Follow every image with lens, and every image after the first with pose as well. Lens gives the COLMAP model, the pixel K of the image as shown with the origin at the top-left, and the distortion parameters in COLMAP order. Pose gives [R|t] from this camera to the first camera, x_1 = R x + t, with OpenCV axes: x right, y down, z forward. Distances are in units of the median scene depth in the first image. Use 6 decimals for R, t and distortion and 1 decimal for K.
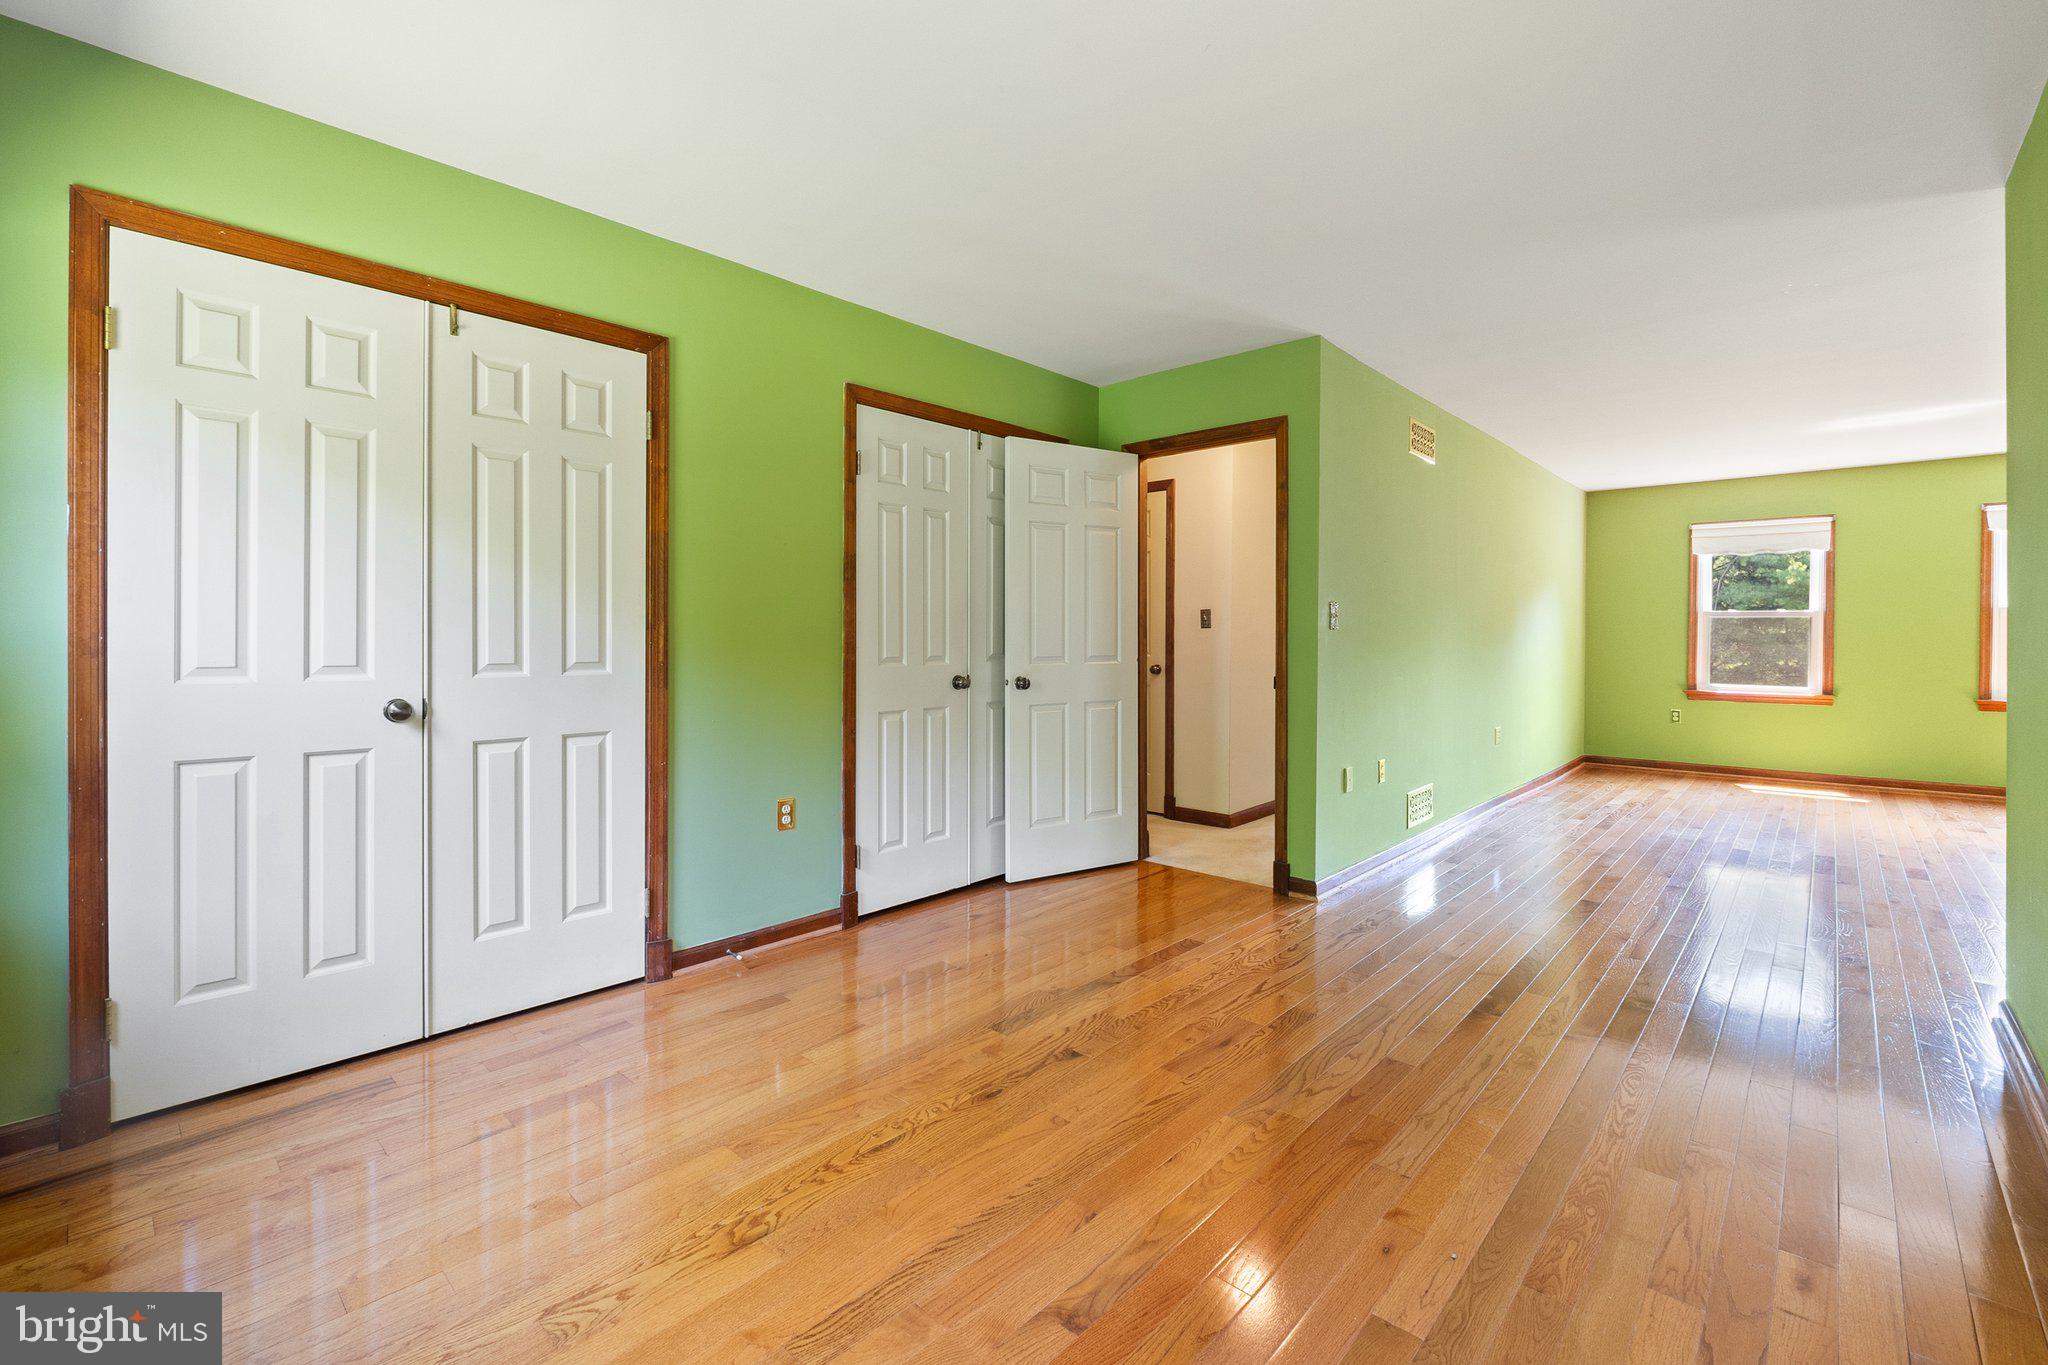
lens RADIAL K [[878.8, 0, 1028.2], [0, 878.8, 645.4], [0, 0, 1]] dist [-0.010490, 0.001624]
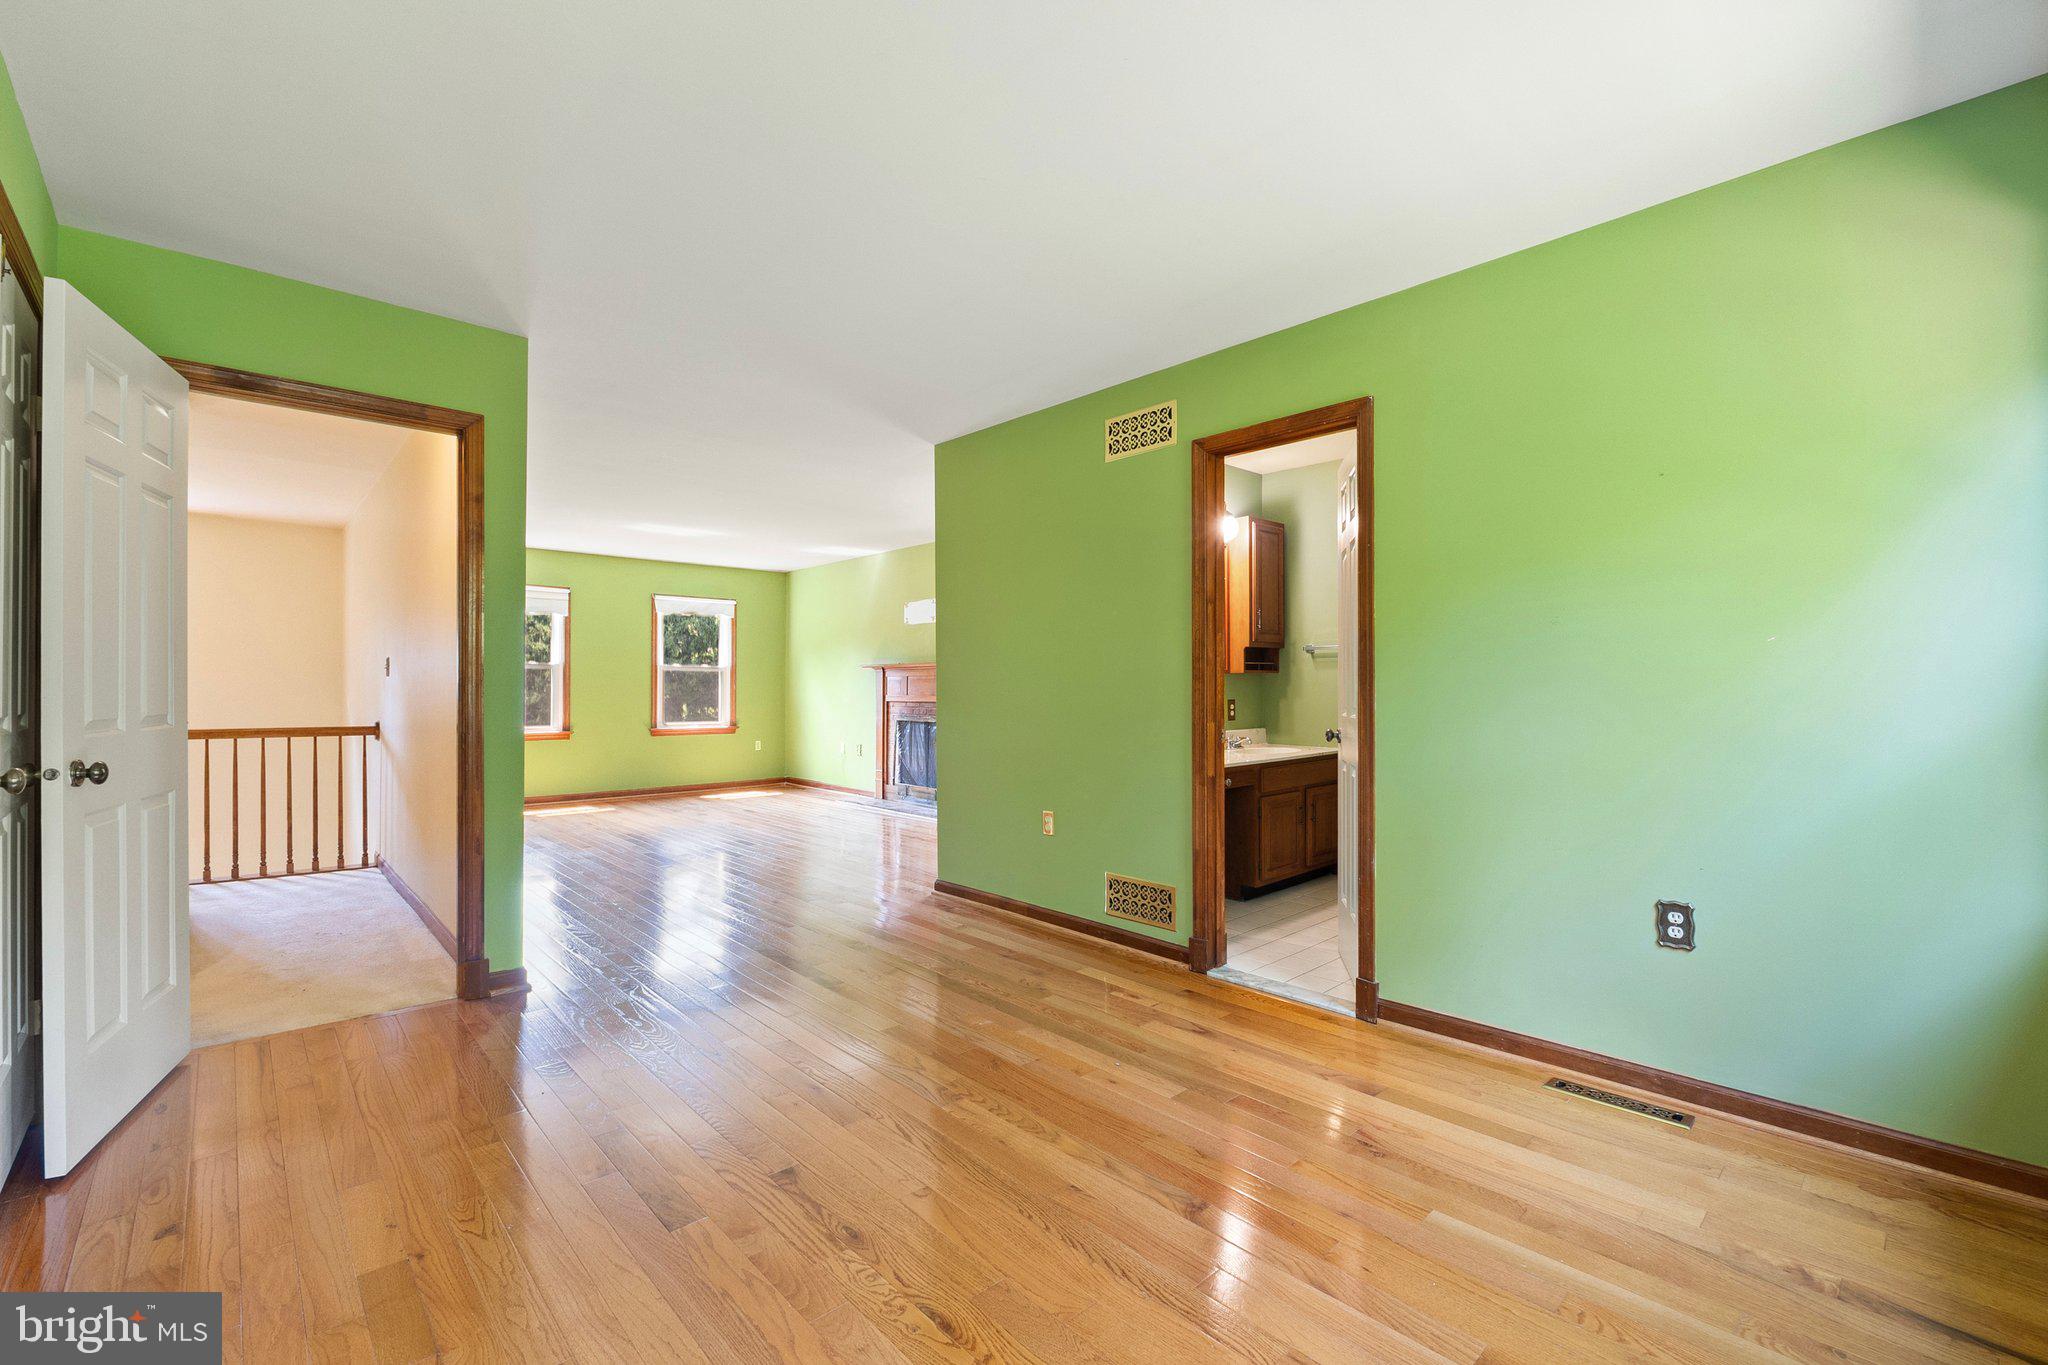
lens RADIAL K [[878.8, 0, 1015.3], [0, 878.8, 684.6], [0, 0, 1]] dist [-0.010490, 0.001624]
pose [[0.075968, 0.003654, 0.997104, -0.290376], [0.005020, 0.999979, -0.004047, -0.002016], [-0.997098, 0.005313, 0.075949, 0.262703]]
